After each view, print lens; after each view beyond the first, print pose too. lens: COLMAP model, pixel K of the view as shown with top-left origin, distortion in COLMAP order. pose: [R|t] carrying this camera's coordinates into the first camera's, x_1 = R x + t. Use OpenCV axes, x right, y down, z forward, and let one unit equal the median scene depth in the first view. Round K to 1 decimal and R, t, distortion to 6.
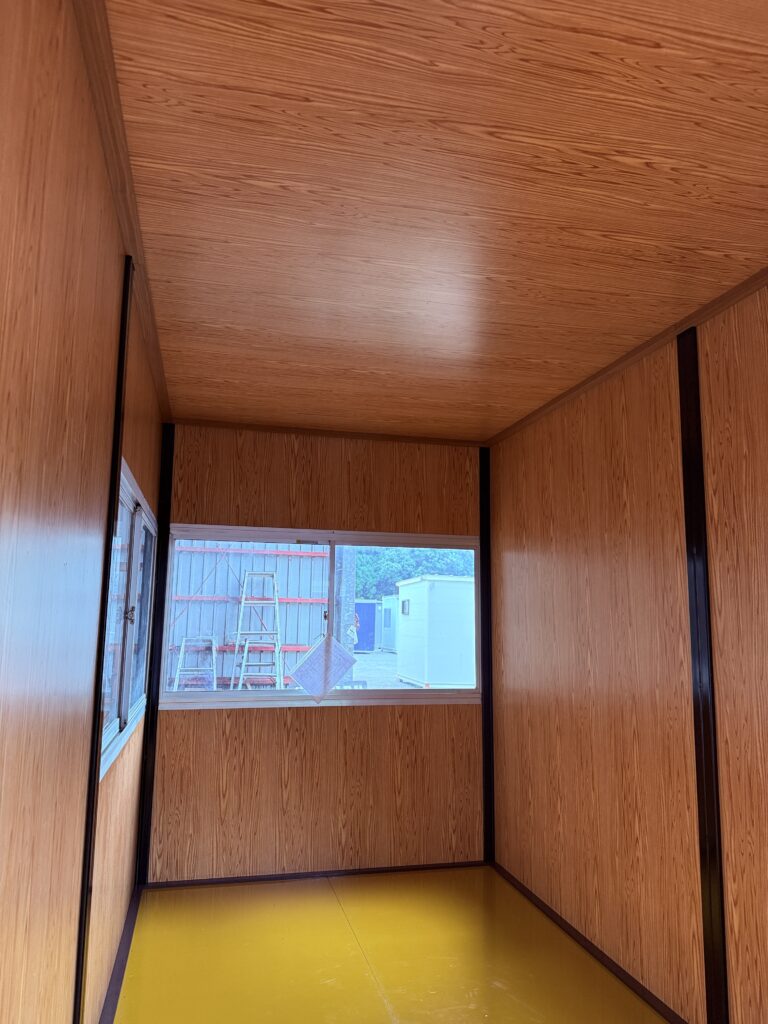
lens RADIAL K [[721.9, 0, 383.1], [0, 721.9, 505.6], [0, 0, 1]] dist [0.041438, -0.050294]
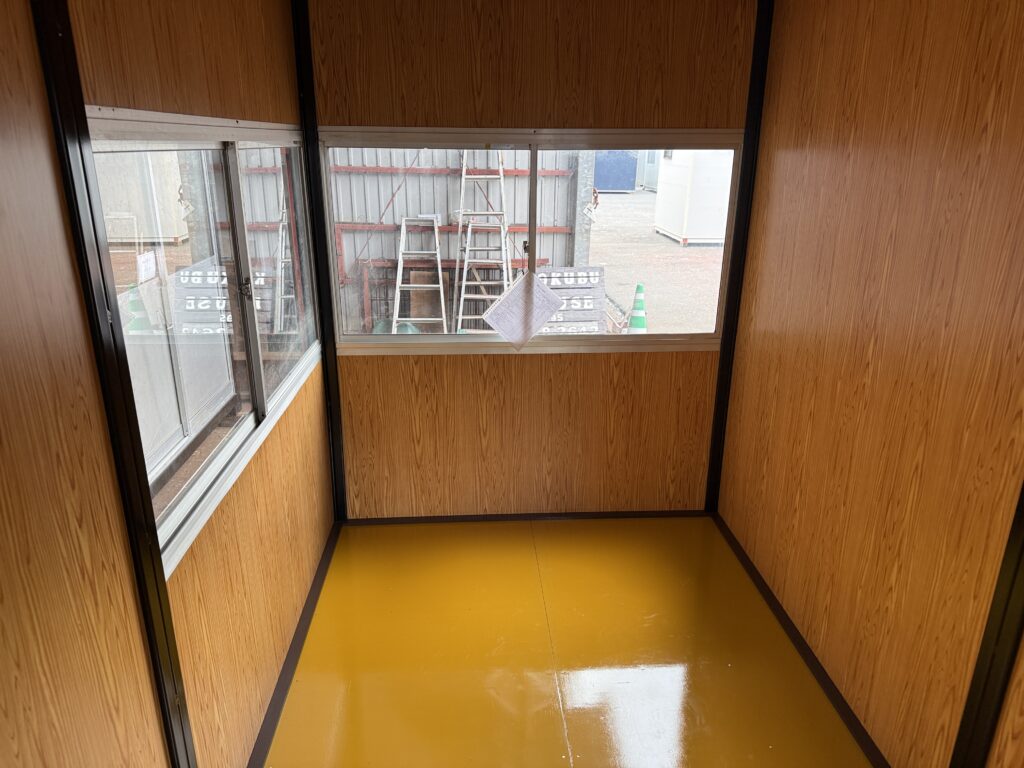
lens RADIAL K [[721.9, 0, 503.4], [0, 721.9, 385.5], [0, 0, 1]] dist [0.041438, -0.050294]
pose [[0.981480, 0.052804, -0.184144, 0.050429], [0.038541, 0.887175, 0.459820, -0.078787], [0.187648, -0.458401, 0.868710, 0.236183]]
